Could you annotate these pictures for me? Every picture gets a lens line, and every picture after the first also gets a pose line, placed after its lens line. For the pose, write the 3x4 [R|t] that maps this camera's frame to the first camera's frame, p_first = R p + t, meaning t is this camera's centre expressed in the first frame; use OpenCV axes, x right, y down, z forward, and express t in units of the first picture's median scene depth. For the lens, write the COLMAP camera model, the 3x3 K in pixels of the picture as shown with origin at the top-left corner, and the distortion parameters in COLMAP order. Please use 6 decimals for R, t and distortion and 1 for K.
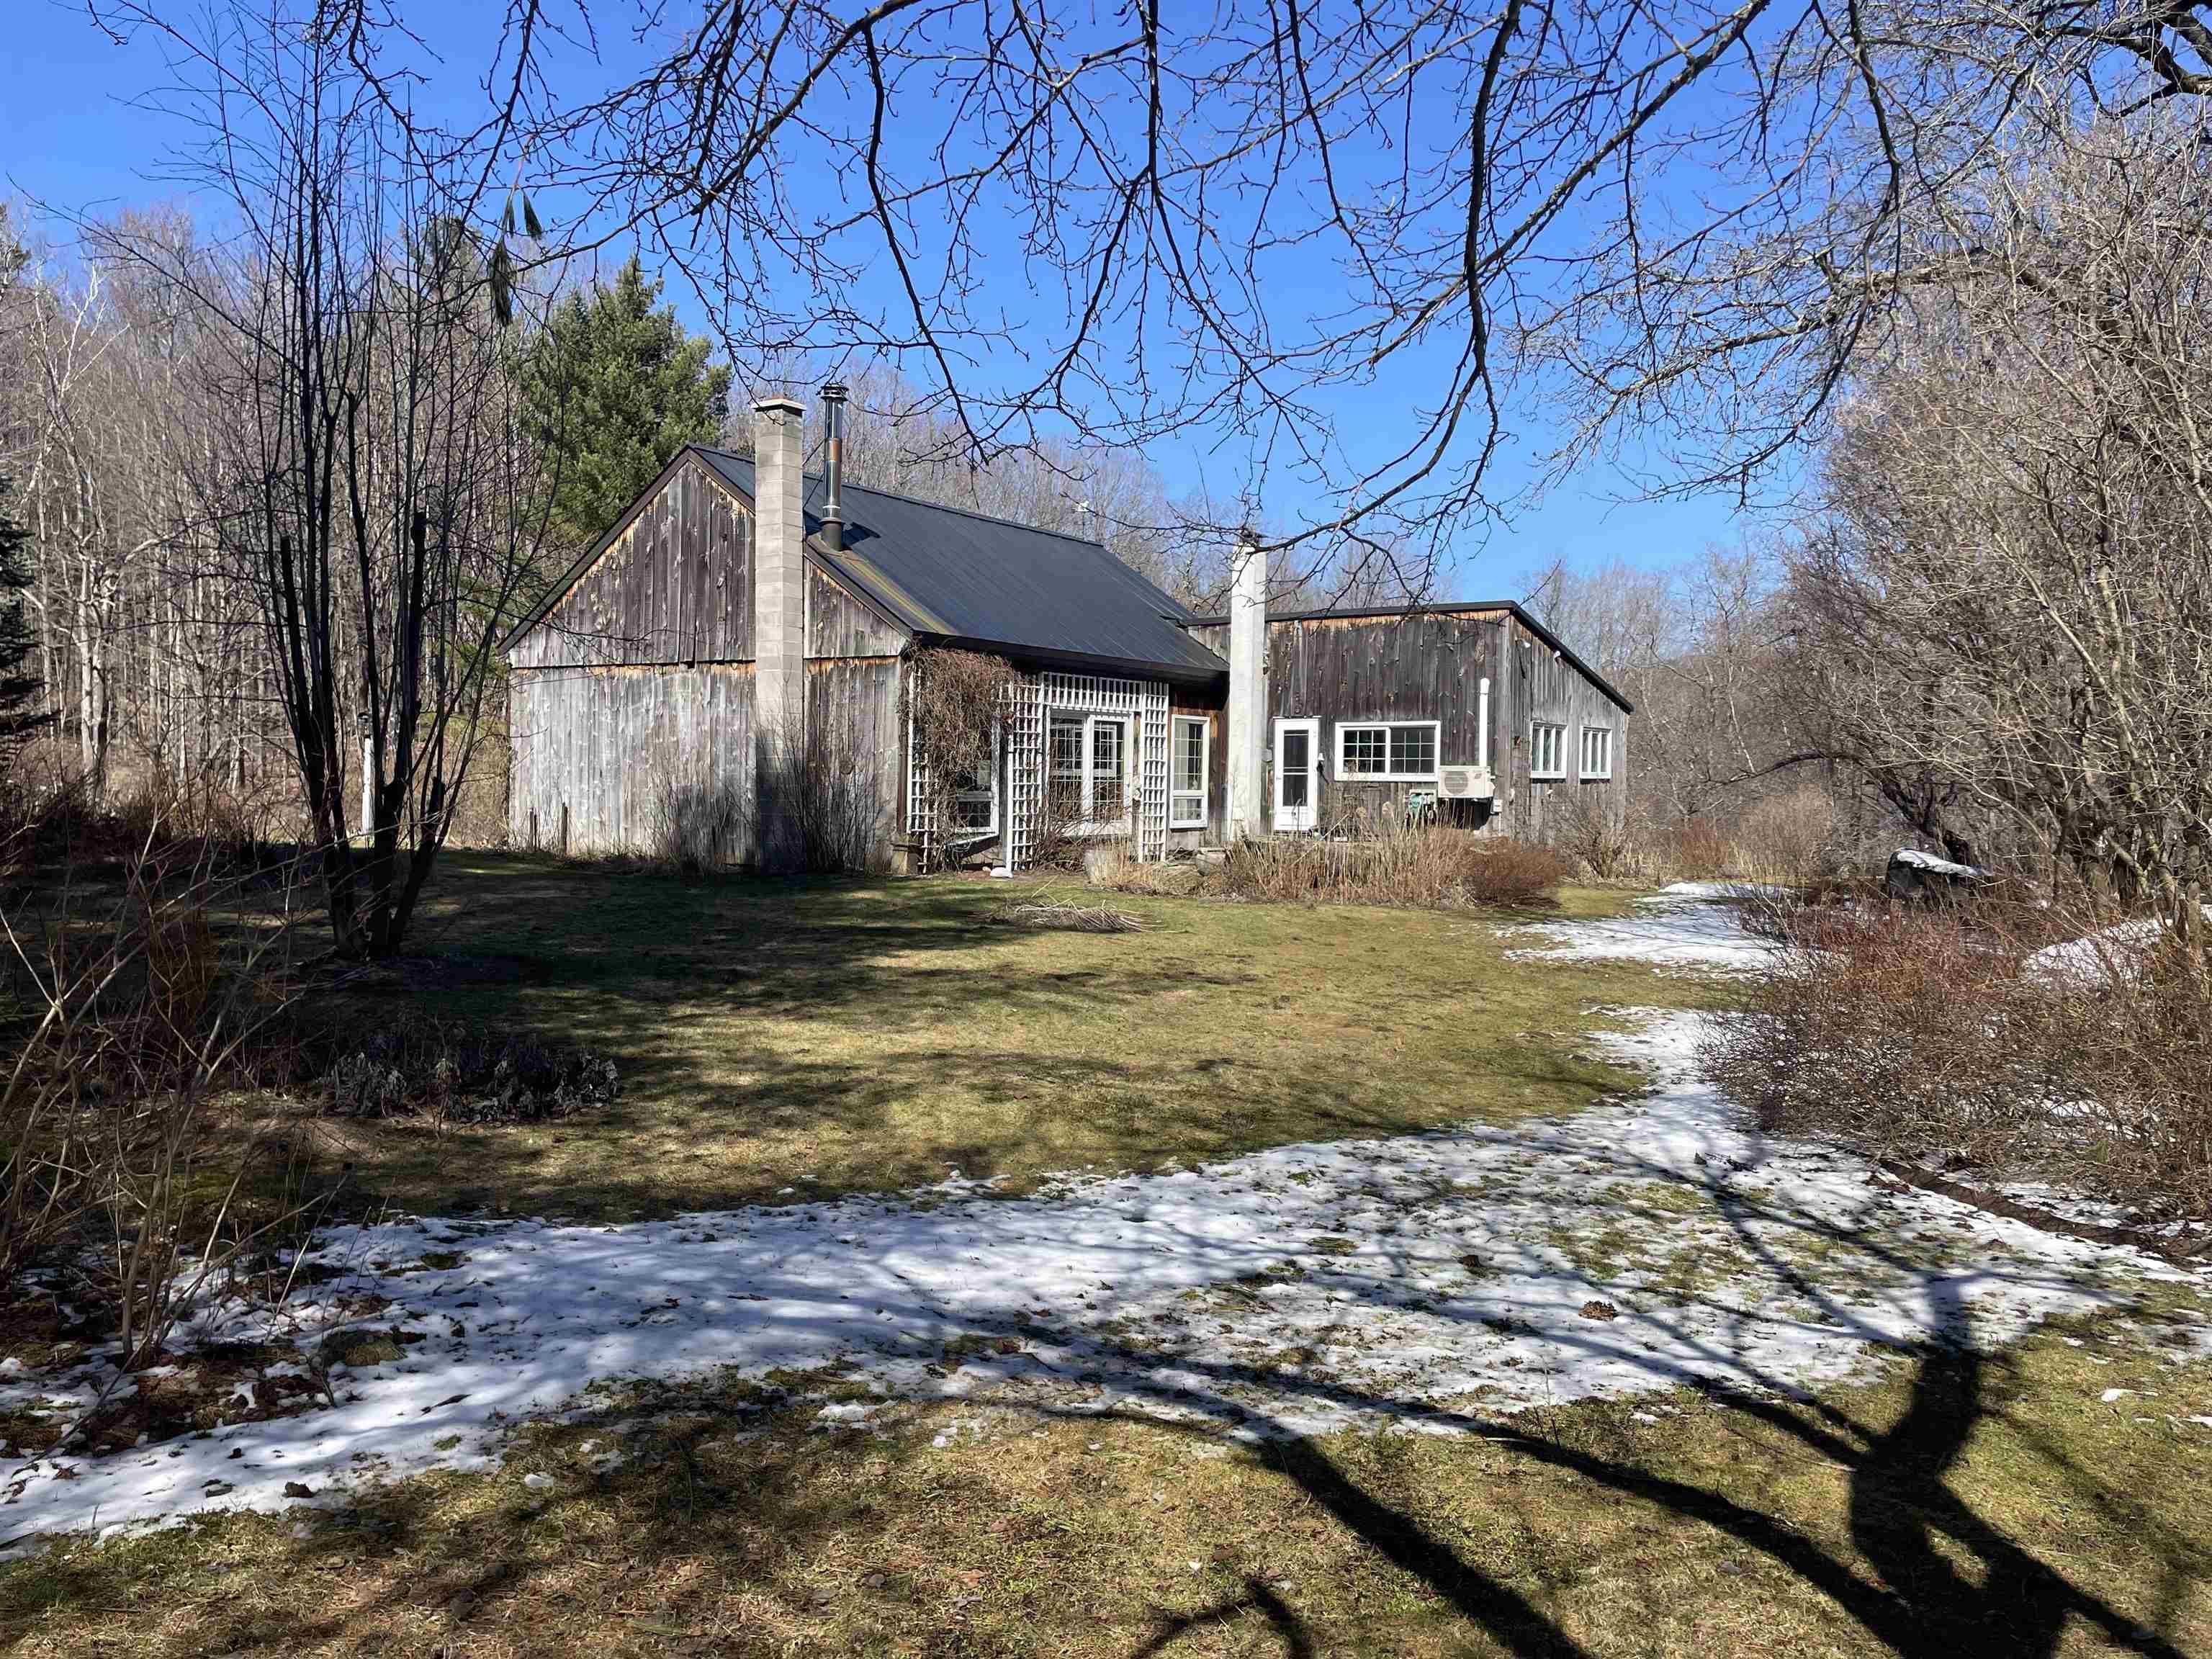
lens RADIAL K [[1676.7, 0, 1075.8], [0, 1676.7, 846.2], [0, 0, 1]] dist [0.099844, -0.112615]
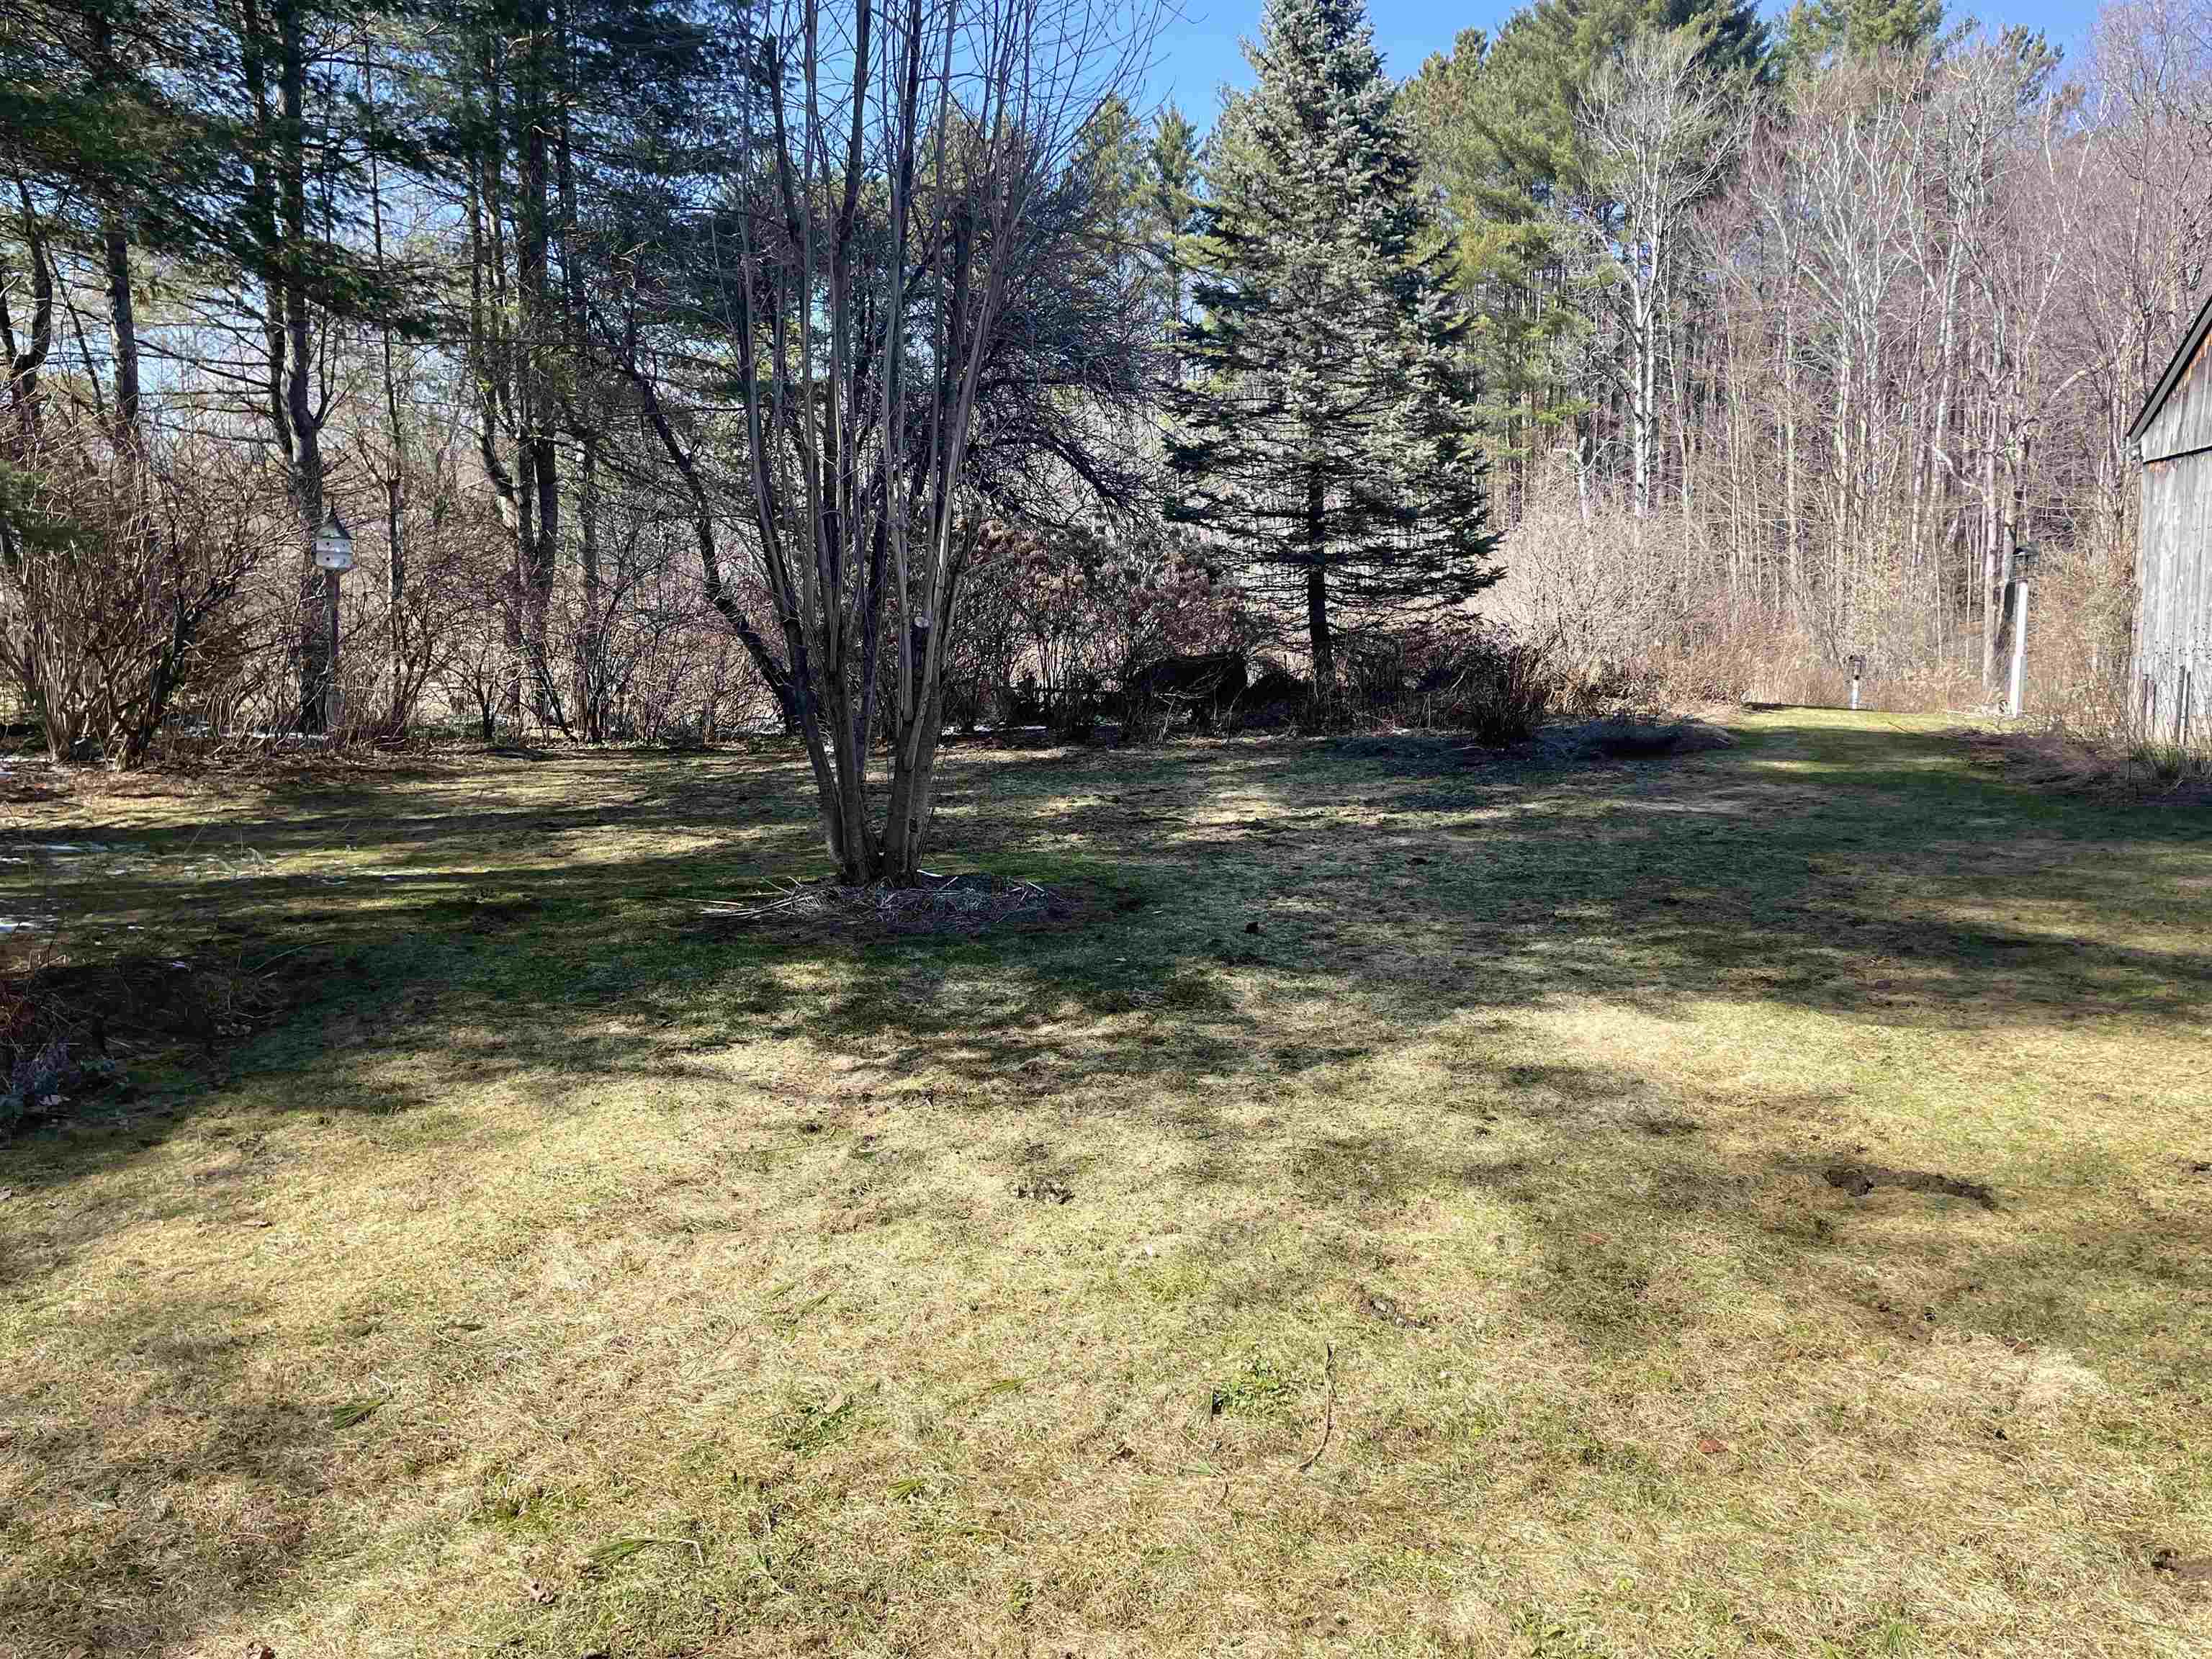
lens RADIAL K [[1660.7, 0, 1106.0], [0, 1660.7, 829.5], [0, 0, 1]] dist [0.085424, -0.109942]
pose [[0.418073, 0.081689, -0.904733, 0.105089], [-0.021776, 0.996564, 0.079918, -0.005737], [0.908152, -0.013710, 0.418416, 0.347359]]
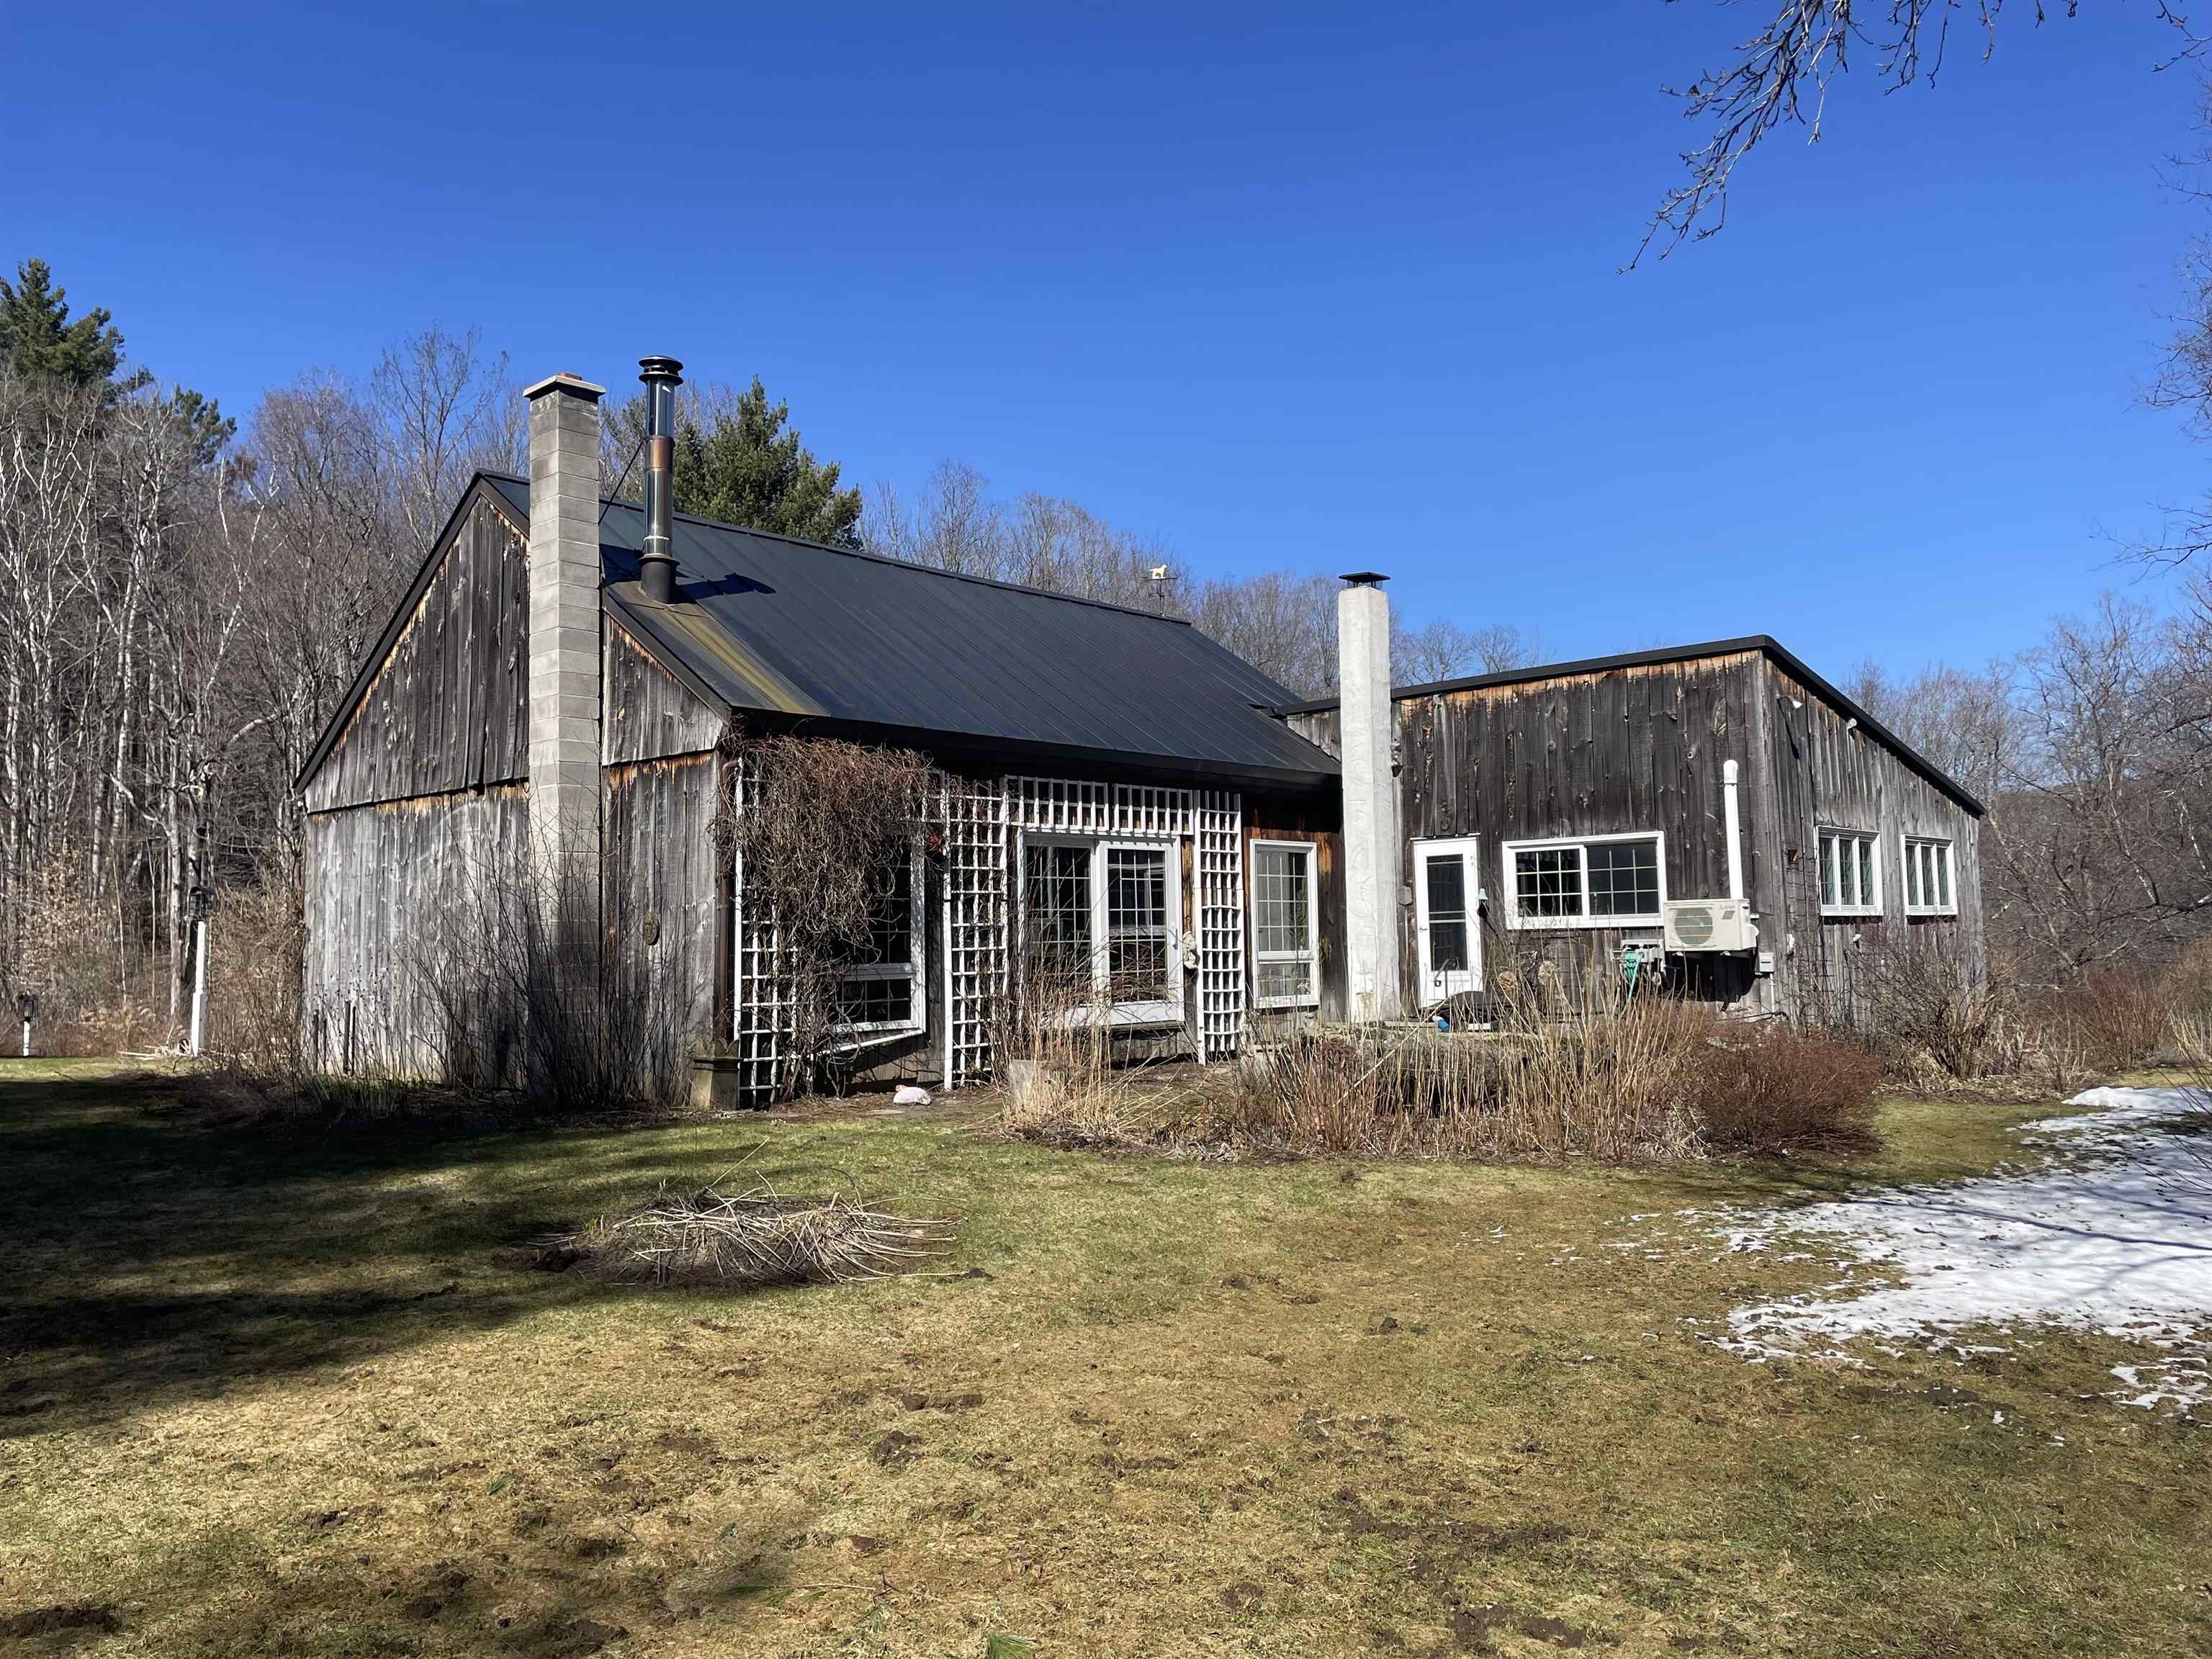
lens RADIAL K [[1660.7, 0, 1106.0], [0, 1660.7, 829.5], [0, 0, 1]] dist [0.085424, -0.109942]
pose [[0.986672, -0.043907, -0.156689, 0.109582], [0.026310, 0.993286, -0.112656, -0.009207], [0.160583, 0.107032, 0.981202, 0.351157]]
